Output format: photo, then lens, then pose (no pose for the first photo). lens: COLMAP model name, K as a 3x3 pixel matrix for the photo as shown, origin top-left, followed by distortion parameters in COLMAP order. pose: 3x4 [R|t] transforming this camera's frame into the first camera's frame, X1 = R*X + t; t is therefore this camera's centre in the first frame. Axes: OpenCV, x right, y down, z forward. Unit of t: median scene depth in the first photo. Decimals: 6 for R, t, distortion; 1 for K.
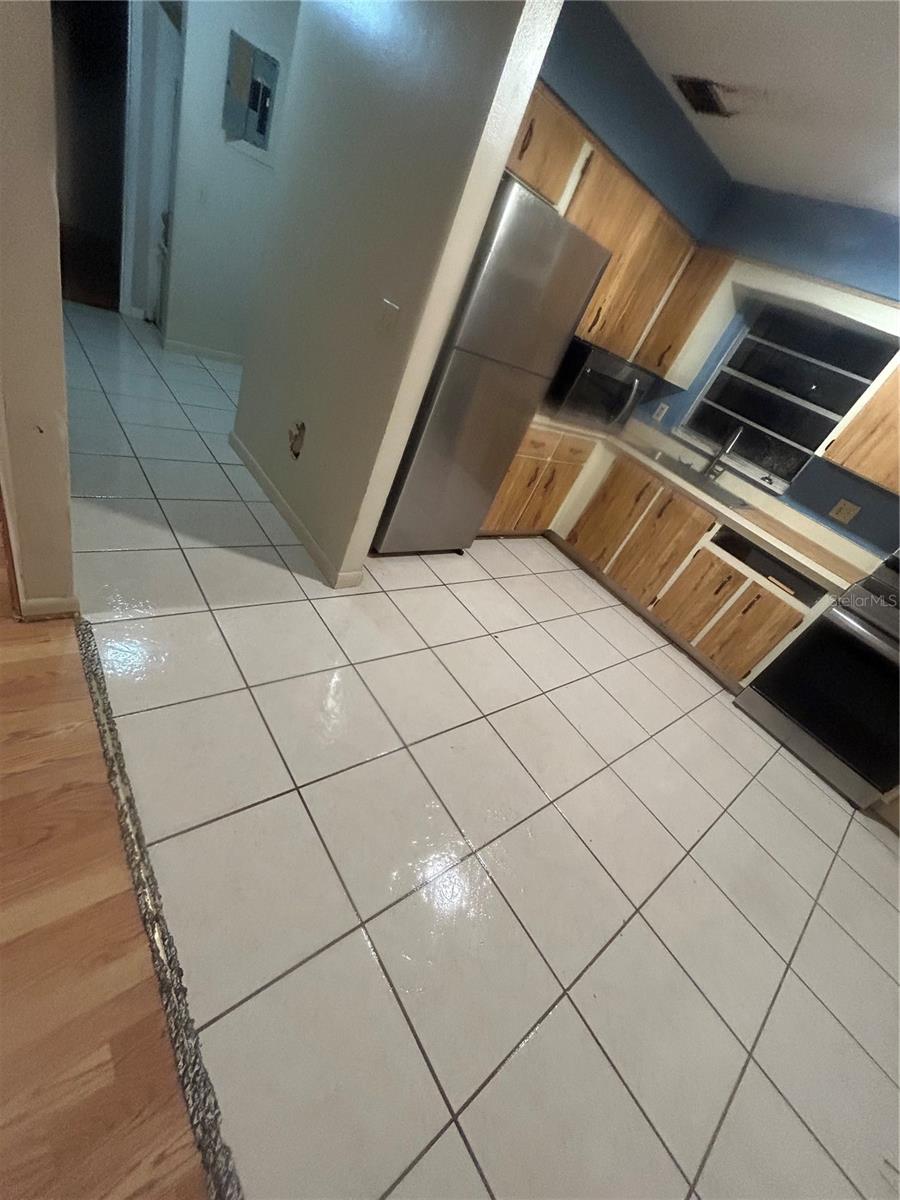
lens RADIAL K [[477.3, 0, 450.0], [0, 477.3, 600.0], [0, 0, 1]] dist [-0.000871, 0.000188]
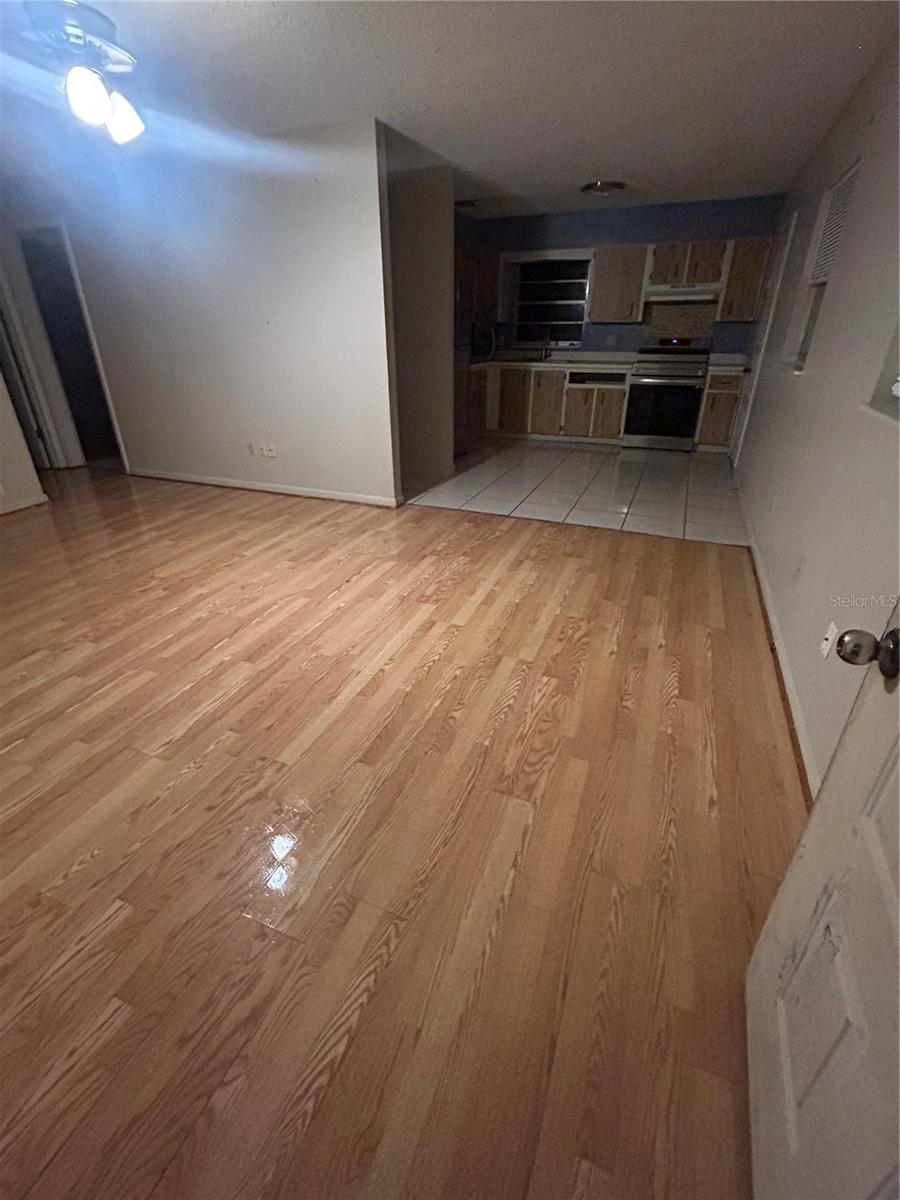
lens RADIAL K [[530.5, 0, 444.6], [0, 530.5, 594.3], [0, 0, 1]] dist [-0.001259, -0.000027]
pose [[0.806324, -0.542457, 0.235758, -0.882239], [0.552093, 0.833276, 0.029057, 0.265027], [-0.212214, 0.106731, 0.971377, -0.943577]]
